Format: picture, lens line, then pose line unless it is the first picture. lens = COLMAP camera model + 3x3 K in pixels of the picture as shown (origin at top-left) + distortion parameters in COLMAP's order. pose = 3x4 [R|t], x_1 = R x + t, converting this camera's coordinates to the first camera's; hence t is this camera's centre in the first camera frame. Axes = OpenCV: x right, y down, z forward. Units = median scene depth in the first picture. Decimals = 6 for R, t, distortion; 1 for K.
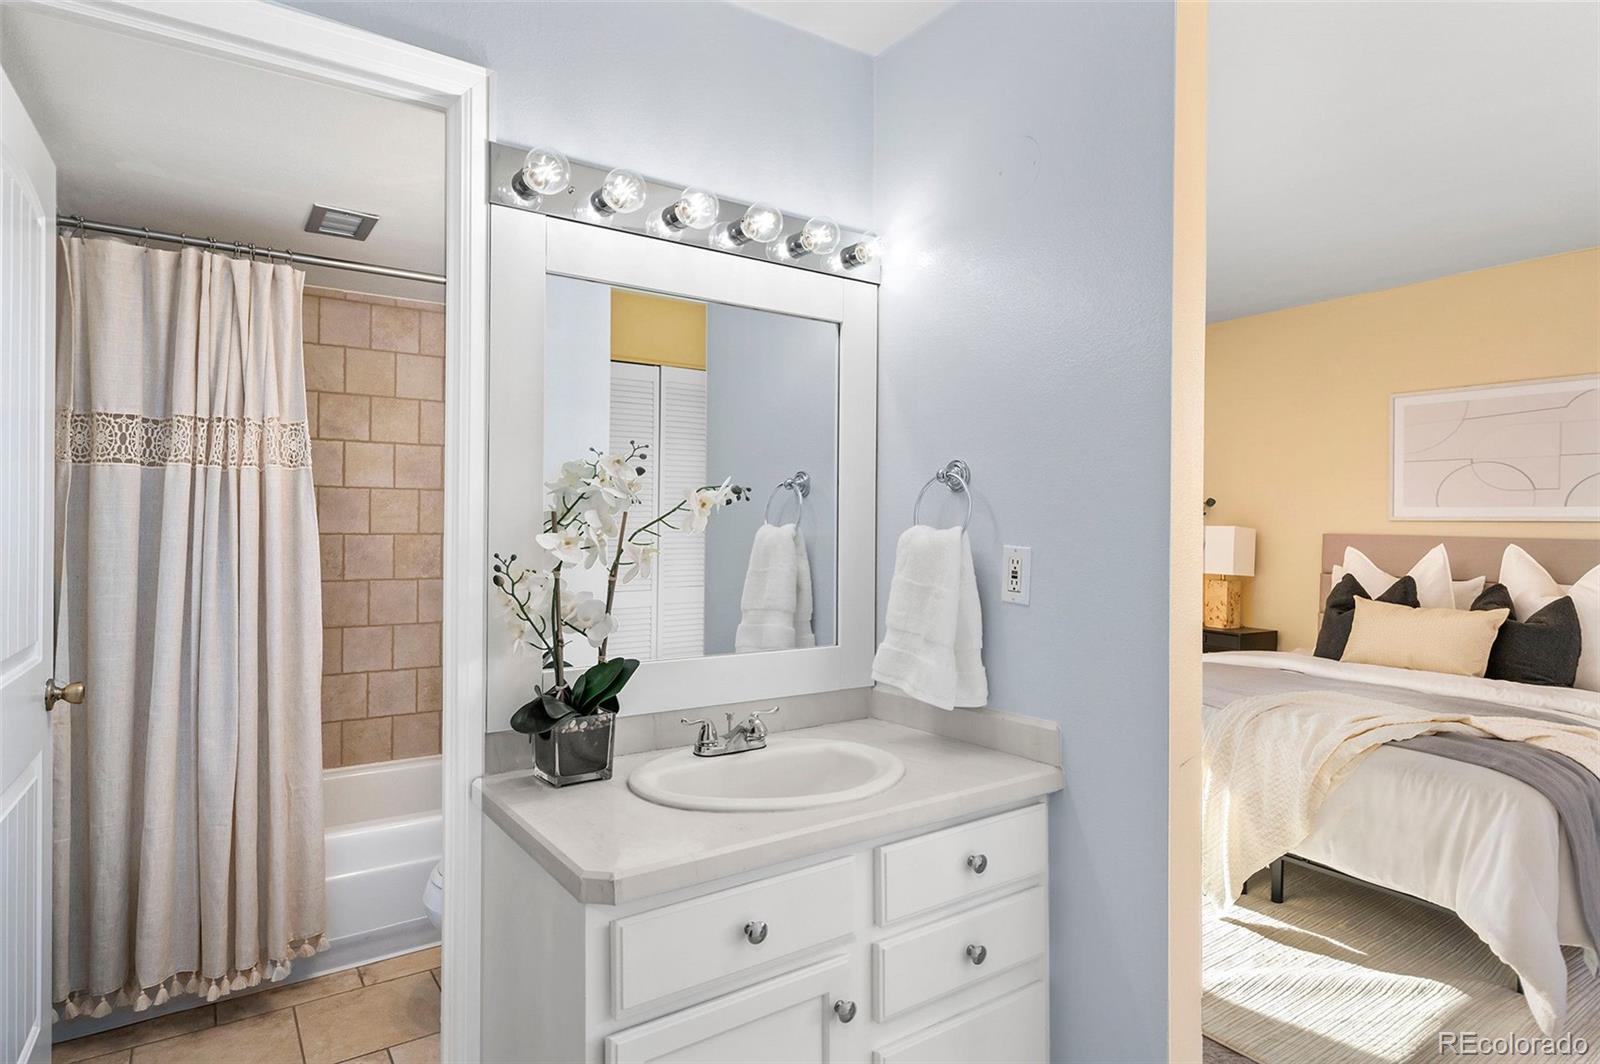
lens RADIAL K [[861.2, 0, 789.0], [0, 861.2, 528.6], [0, 0, 1]] dist [-0.000430, 0.000597]
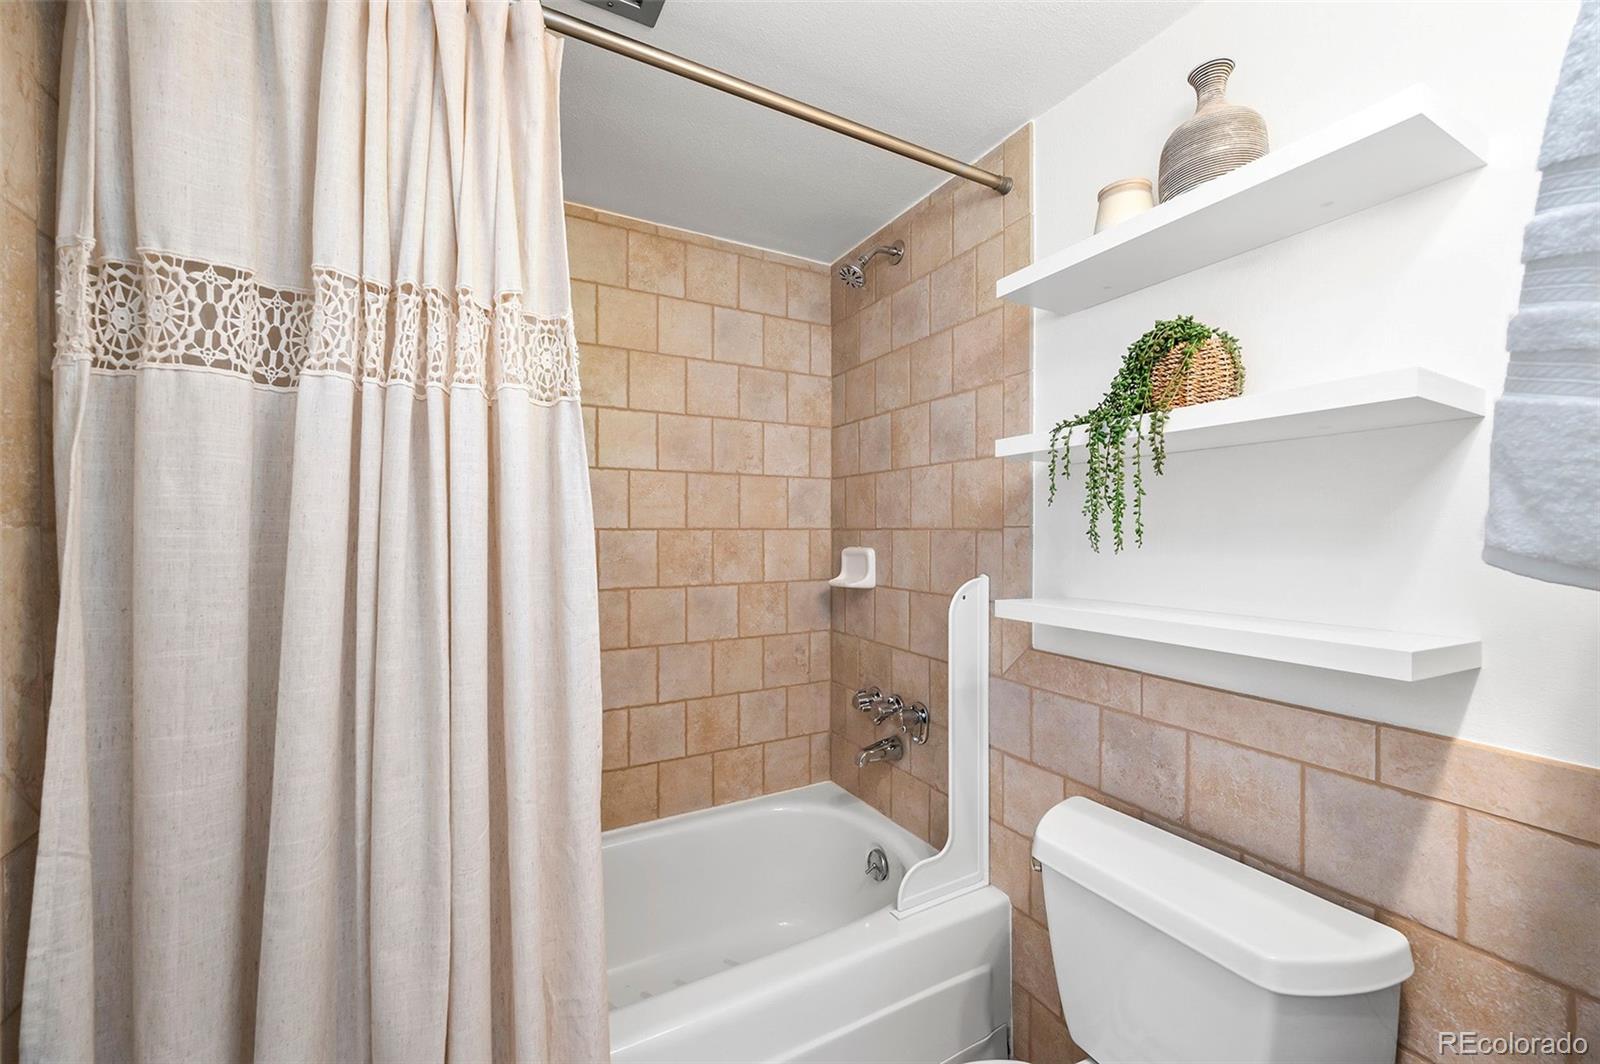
lens RADIAL K [[643.6, 0, 817.4], [0, 643.6, 534.8], [0, 0, 1]] dist [0.000306, 0.000278]
pose [[0.996041, -0.010037, -0.088322, -0.396461], [0.010397, 0.999939, 0.003621, 0.016221], [0.088281, -0.004525, 0.996085, 0.651968]]
